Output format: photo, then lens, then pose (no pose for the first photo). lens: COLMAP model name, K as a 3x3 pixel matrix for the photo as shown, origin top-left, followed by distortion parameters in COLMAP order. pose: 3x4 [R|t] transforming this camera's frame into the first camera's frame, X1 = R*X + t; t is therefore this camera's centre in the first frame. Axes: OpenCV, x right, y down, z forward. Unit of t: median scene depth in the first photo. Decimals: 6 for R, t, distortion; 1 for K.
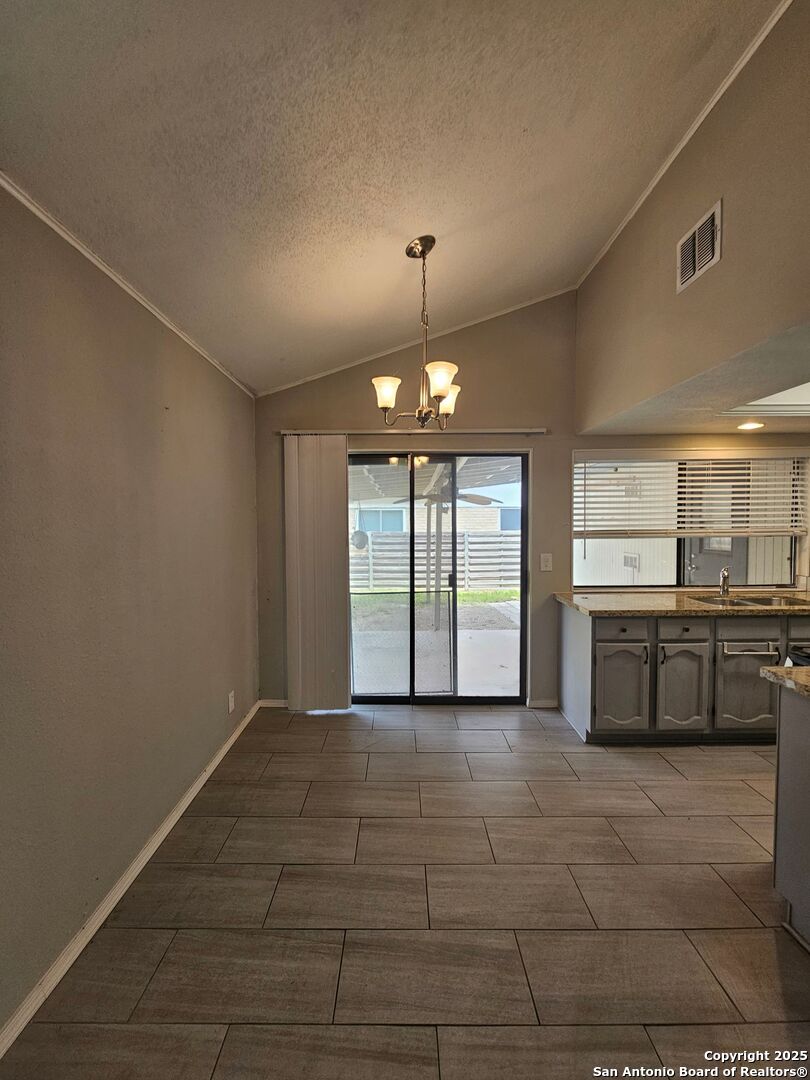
lens RADIAL K [[441.2, 0, 405.0], [0, 441.2, 540.0], [0, 0, 1]] dist [0.000810, 0.000024]
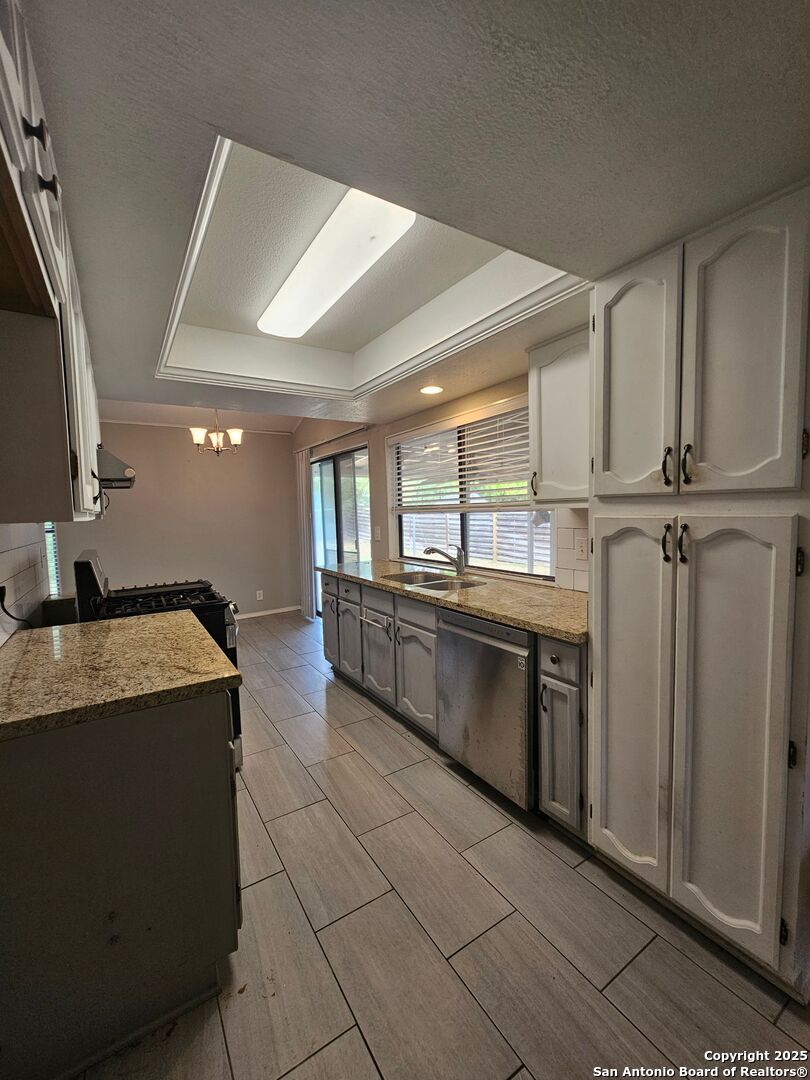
lens RADIAL K [[441.2, 0, 405.0], [0, 441.2, 540.0], [0, 0, 1]] dist [0.000810, 0.000024]
pose [[0.546806, 0.051582, -0.835669, 1.684295], [0.017549, 0.997175, 0.073034, -0.022076], [0.837076, -0.054601, 0.544356, 0.491930]]
